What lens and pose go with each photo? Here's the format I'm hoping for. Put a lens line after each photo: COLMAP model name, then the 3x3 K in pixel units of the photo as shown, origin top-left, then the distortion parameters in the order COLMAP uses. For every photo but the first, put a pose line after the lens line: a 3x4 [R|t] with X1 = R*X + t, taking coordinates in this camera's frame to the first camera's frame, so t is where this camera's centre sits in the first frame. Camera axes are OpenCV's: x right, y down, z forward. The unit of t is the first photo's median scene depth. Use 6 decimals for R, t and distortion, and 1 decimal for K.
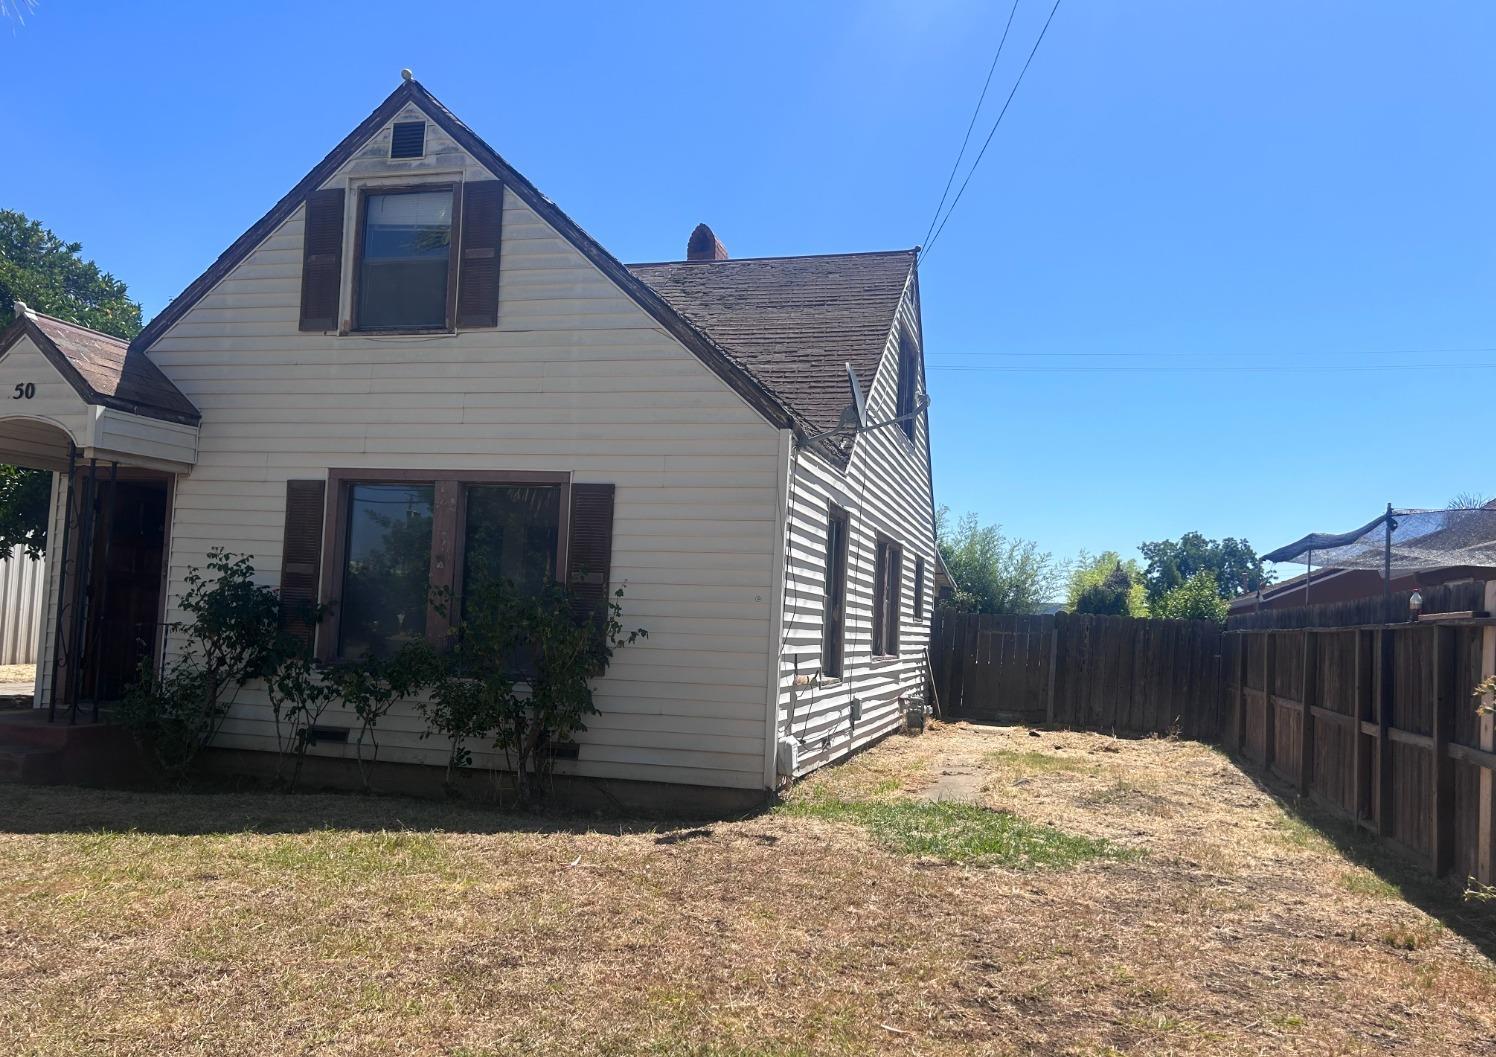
lens RADIAL K [[1181.1, 0, 748.0], [0, 1181.1, 528.5], [0, 0, 1]] dist [-0.060449, -0.002703]
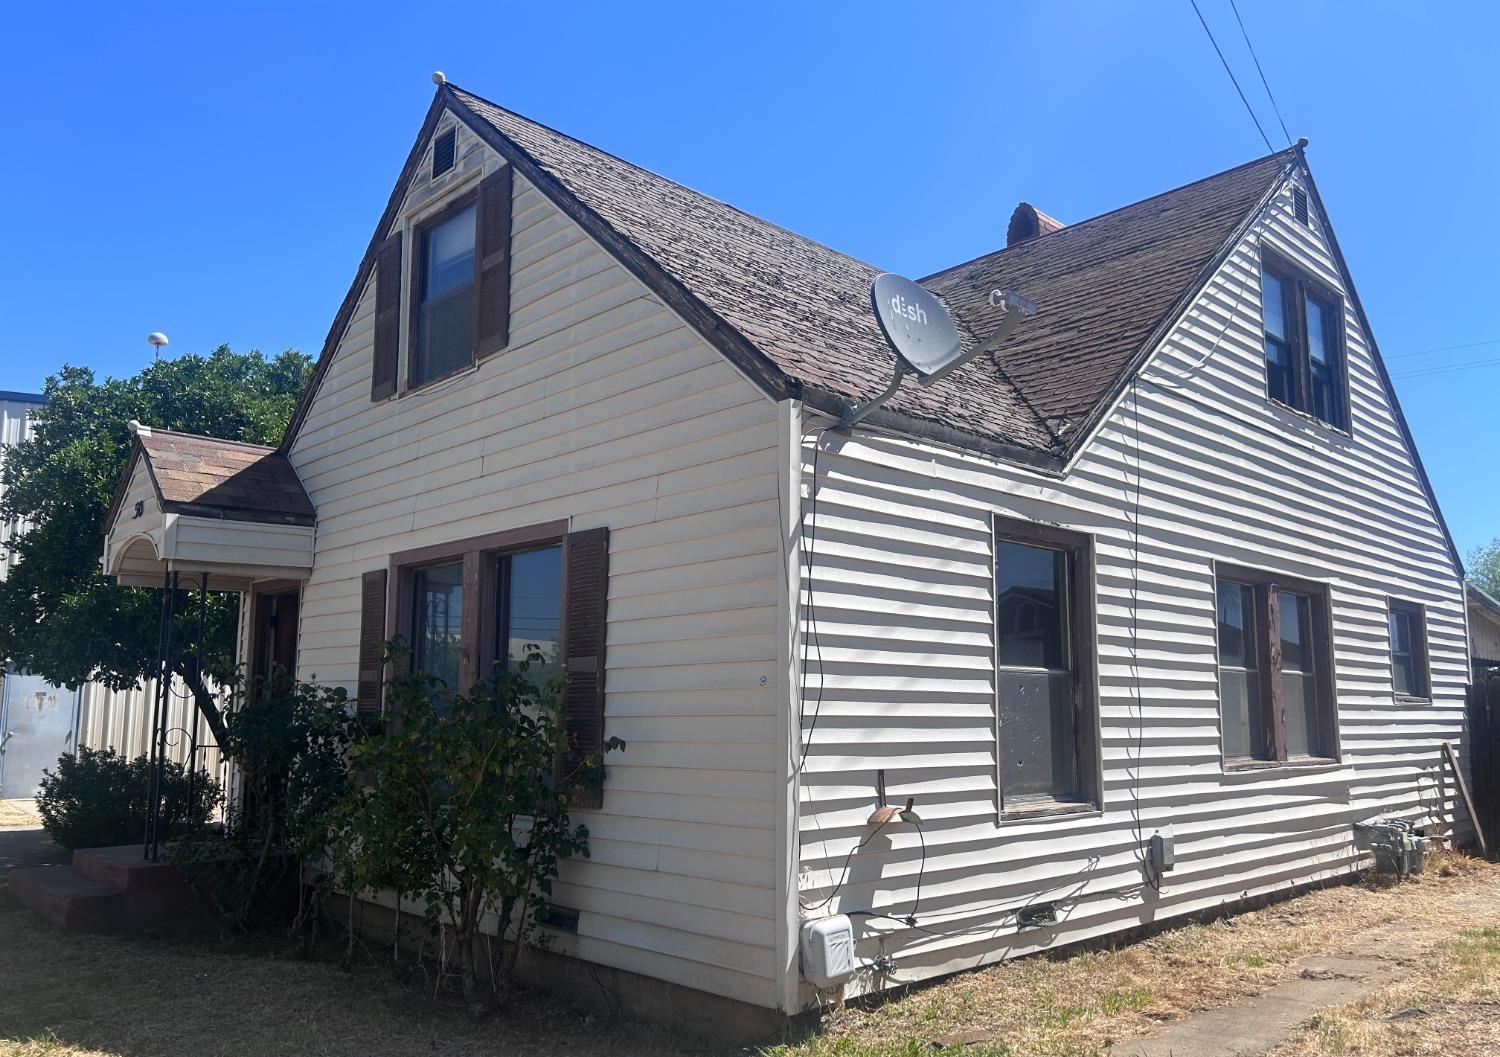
lens RADIAL K [[1134.3, 0, 746.1], [0, 1134.3, 541.4], [0, 0, 1]] dist [-0.000560, -0.041495]
pose [[0.838995, -0.121624, -0.530372, 0.290383], [0.078253, 0.991537, -0.103589, 0.043747], [0.538483, 0.045408, 0.841412, 0.455911]]
